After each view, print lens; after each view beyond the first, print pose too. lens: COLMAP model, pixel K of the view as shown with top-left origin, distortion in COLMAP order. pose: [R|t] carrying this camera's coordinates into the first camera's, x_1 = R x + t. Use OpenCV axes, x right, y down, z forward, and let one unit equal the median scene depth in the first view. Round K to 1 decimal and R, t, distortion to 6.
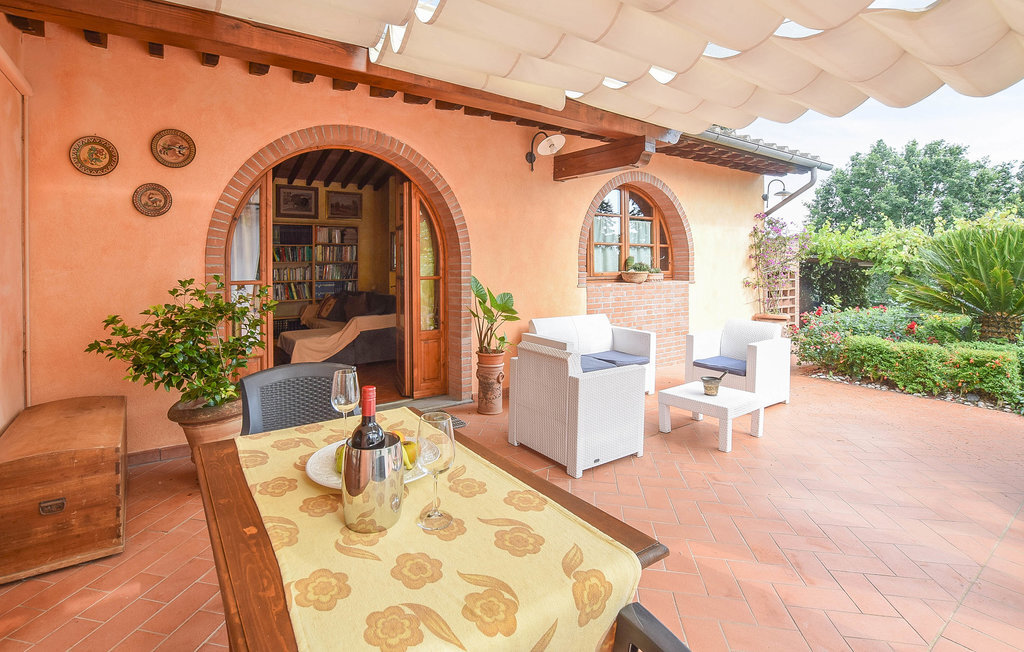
lens RADIAL K [[477.0, 0, 509.4], [0, 477.0, 294.3], [0, 0, 1]] dist [-0.038478, 0.000835]
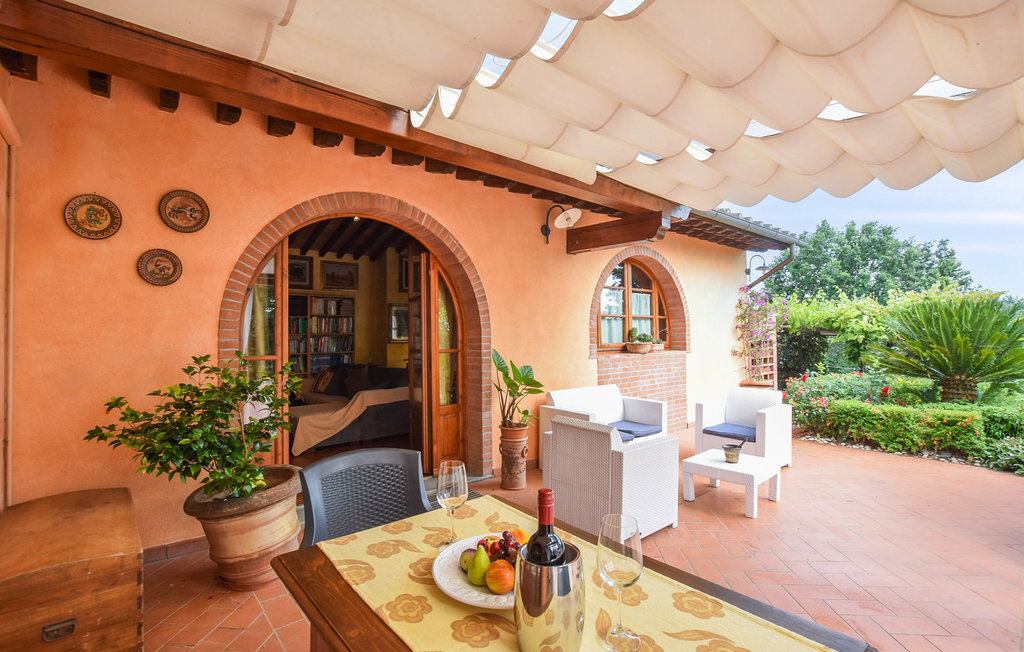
lens RADIAL K [[463.3, 0, 531.0], [0, 463.3, 350.1], [0, 0, 1]] dist [-0.035685, 0.001380]
pose [[0.994217, -0.008092, 0.107088, -0.114050], [0.011180, 0.999538, -0.028262, -0.007863], [-0.106810, 0.029296, 0.993848, 0.045572]]
